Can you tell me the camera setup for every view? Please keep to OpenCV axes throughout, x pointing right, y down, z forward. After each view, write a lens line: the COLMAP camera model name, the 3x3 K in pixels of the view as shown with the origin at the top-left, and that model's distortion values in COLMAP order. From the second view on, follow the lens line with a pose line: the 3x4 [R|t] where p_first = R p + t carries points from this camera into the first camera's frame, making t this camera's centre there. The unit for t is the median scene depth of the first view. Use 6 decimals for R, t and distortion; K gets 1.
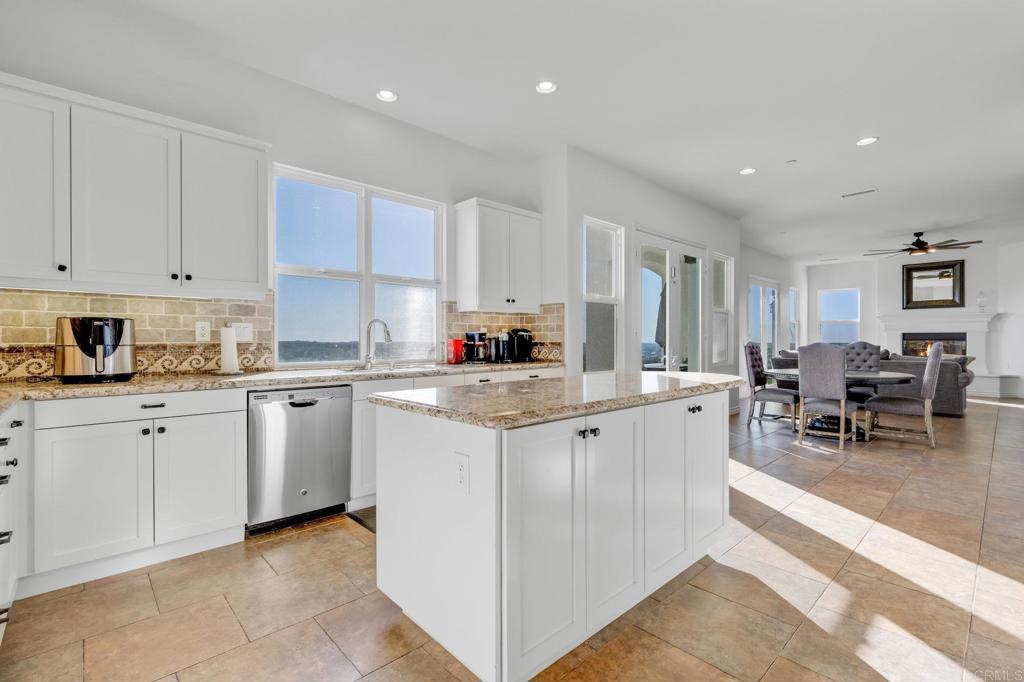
lens RADIAL K [[462.9, 0, 512.0], [0, 462.9, 341.0], [0, 0, 1]] dist [-0.000184, -0.000291]
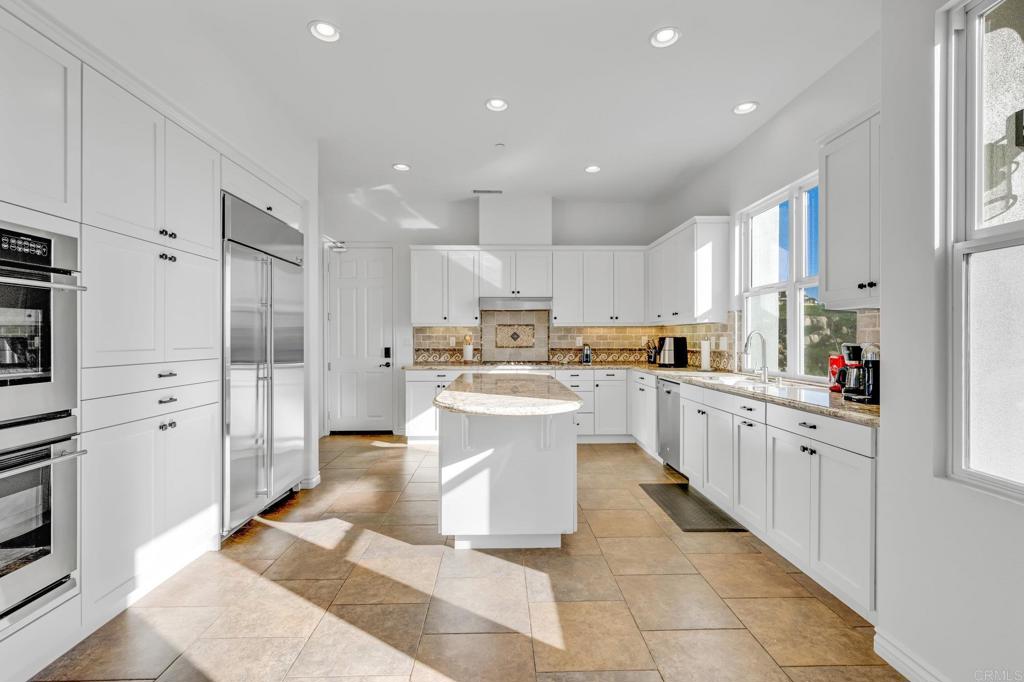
lens RADIAL K [[462.9, 0, 512.0], [0, 462.9, 341.0], [0, 0, 1]] dist [-0.000184, -0.000291]
pose [[-0.663393, 0.003362, -0.748264, 1.179842], [-0.001410, 0.999983, 0.005743, -0.046347], [0.748270, 0.004865, -0.663376, 1.868207]]
